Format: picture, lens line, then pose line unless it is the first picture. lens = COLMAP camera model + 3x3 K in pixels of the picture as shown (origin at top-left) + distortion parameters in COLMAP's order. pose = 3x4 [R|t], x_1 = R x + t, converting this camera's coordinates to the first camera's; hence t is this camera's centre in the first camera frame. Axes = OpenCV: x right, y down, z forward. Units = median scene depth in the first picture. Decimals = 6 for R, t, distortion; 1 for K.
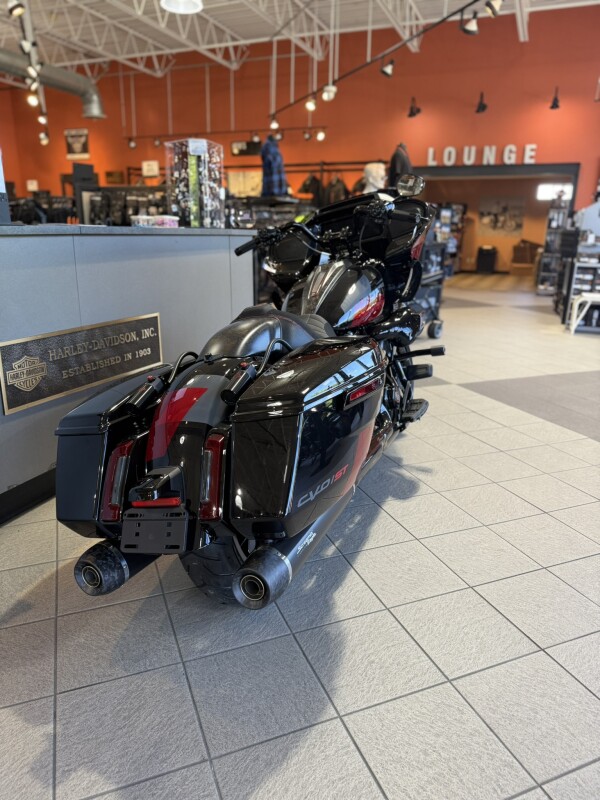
lens RADIAL K [[570.5, 0, 305.3], [0, 570.5, 399.4], [0, 0, 1]] dist [0.015757, -0.027964]
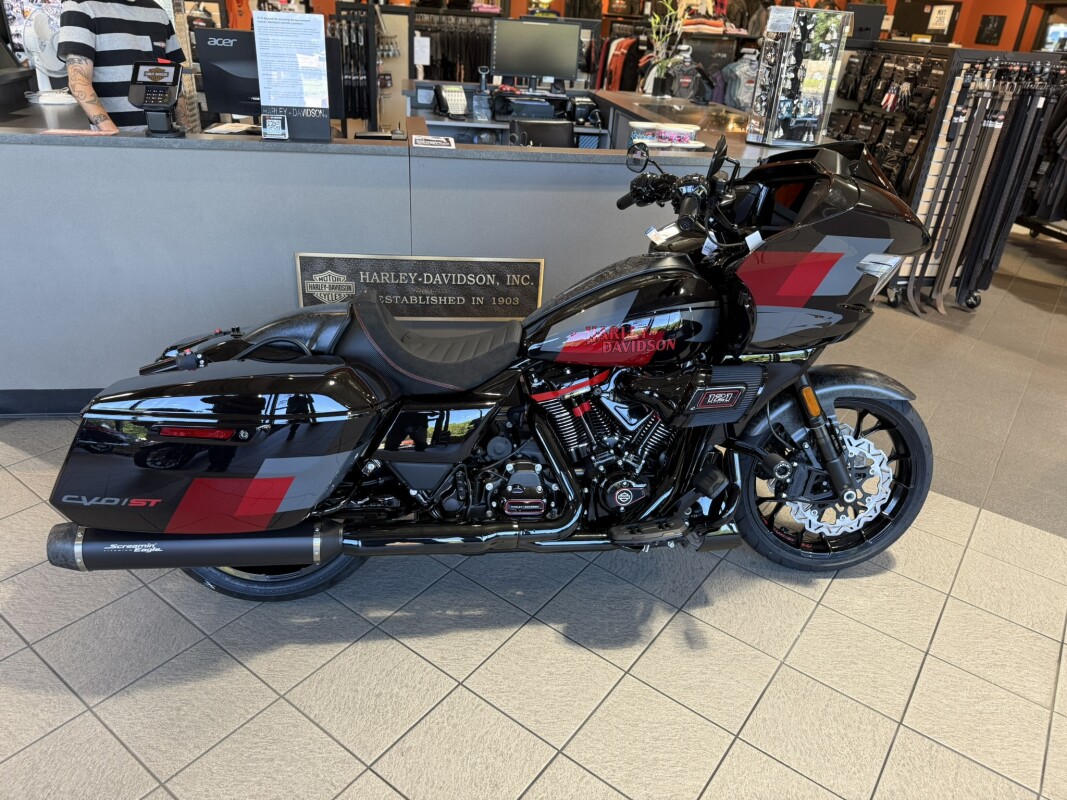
lens RADIAL K [[760.9, 0, 530.4], [0, 760.9, 400.4], [0, 0, 1]] dist [0.015757, -0.027964]
pose [[0.512015, 0.404209, -0.757929, 0.868288], [-0.293806, 0.911554, 0.287659, -0.386344], [0.807167, 0.075398, 0.585488, 0.550793]]
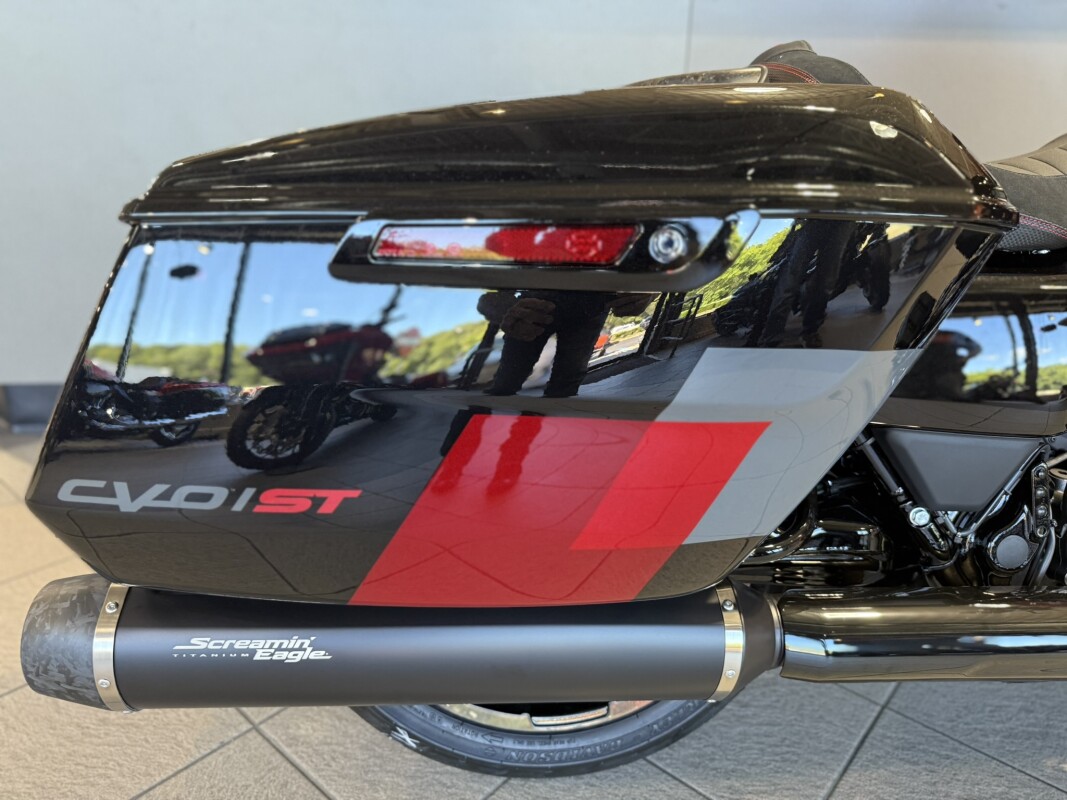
lens RADIAL K [[760.9, 0, 532.9], [0, 760.9, 401.3], [0, 0, 1]] dist [0.015757, -0.027964]
pose [[0.443724, 0.304775, -0.842746, 0.298399], [-0.268428, 0.942418, 0.199487, -0.018500], [0.855018, 0.137699, 0.499983, 0.640353]]
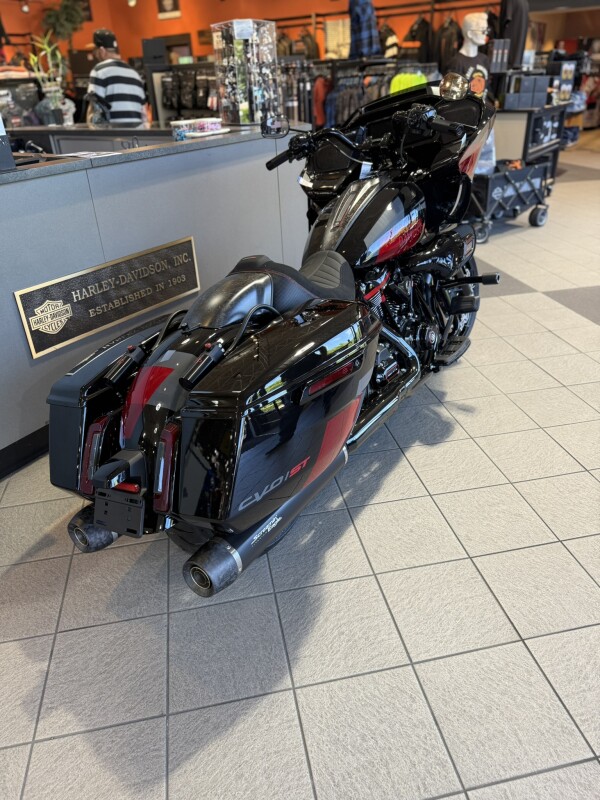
lens RADIAL K [[570.5, 0, 301.1], [0, 570.5, 402.1], [0, 0, 1]] dist [0.015757, -0.027964]
pose [[0.979565, 0.044977, -0.196035, 0.178962], [0.000741, 0.973861, 0.227142, -0.140848], [0.201127, -0.222646, 0.953927, 0.075954]]
